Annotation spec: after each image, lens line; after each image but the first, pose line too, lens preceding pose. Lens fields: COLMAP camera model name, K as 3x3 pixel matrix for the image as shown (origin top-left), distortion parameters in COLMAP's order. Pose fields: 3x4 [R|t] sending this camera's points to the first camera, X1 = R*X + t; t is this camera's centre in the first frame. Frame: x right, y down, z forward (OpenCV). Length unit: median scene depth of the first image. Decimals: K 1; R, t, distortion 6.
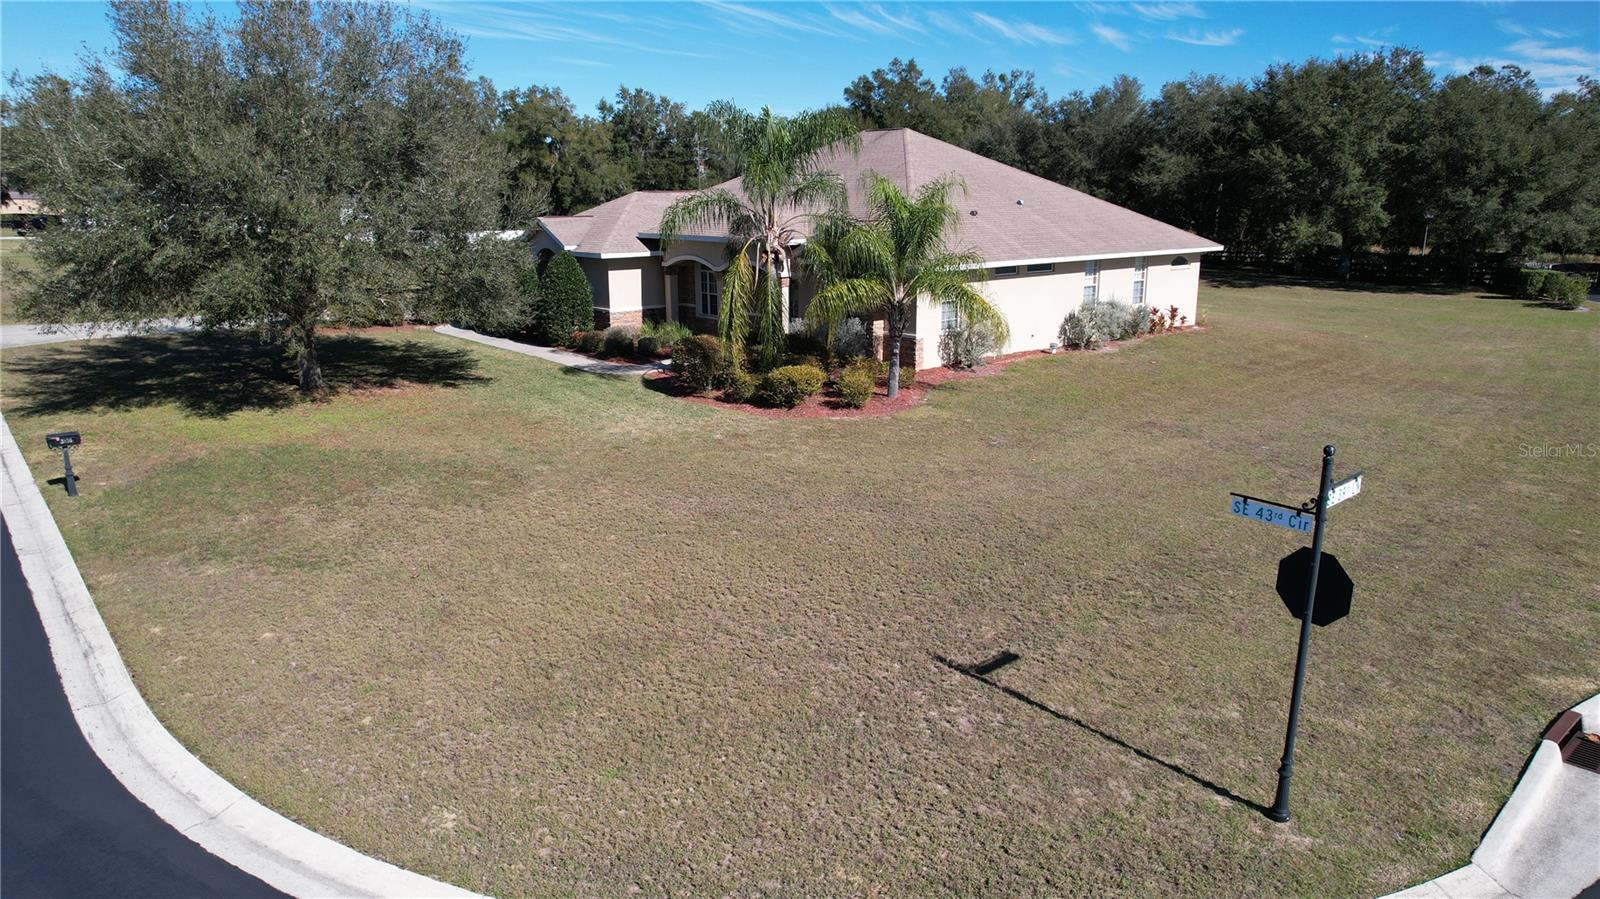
lens RADIAL K [[1036.0, 0, 800.0], [0, 1036.0, 449.5], [0, 0, 1]] dist [-0.087225, 0.087628]
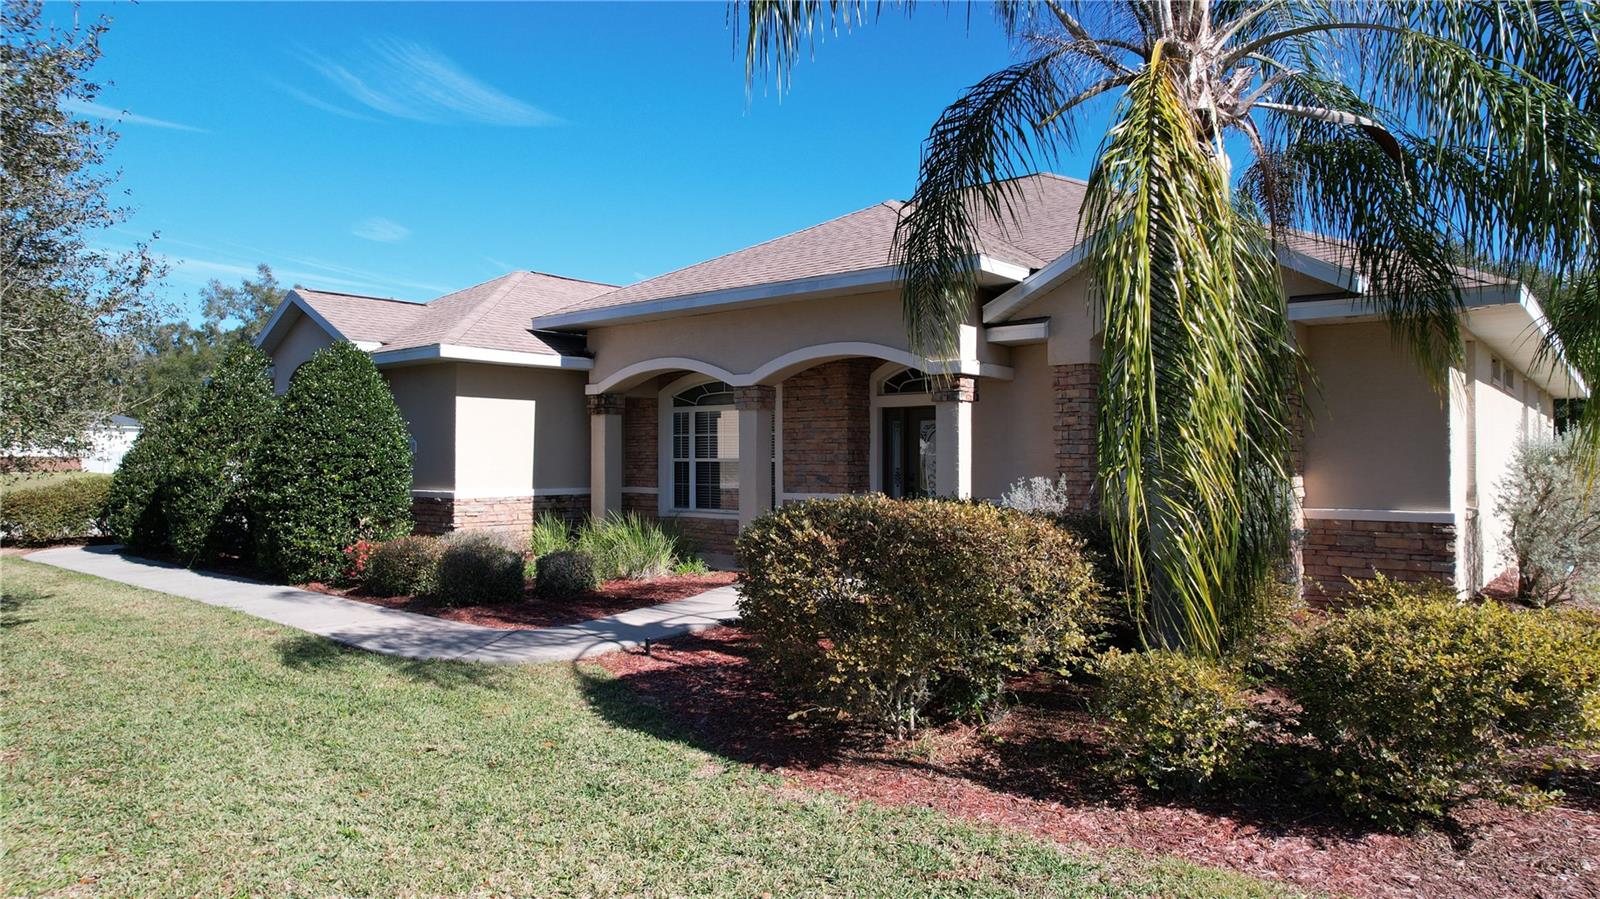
lens RADIAL K [[1036.0, 0, 800.0], [0, 1036.0, 449.5], [0, 0, 1]] dist [-0.087225, 0.087628]
pose [[0.988414, 0.002916, 0.151755, -0.113317], [0.035560, 0.967541, -0.250201, -0.047482], [-0.147558, 0.252698, 0.956227, 0.599370]]
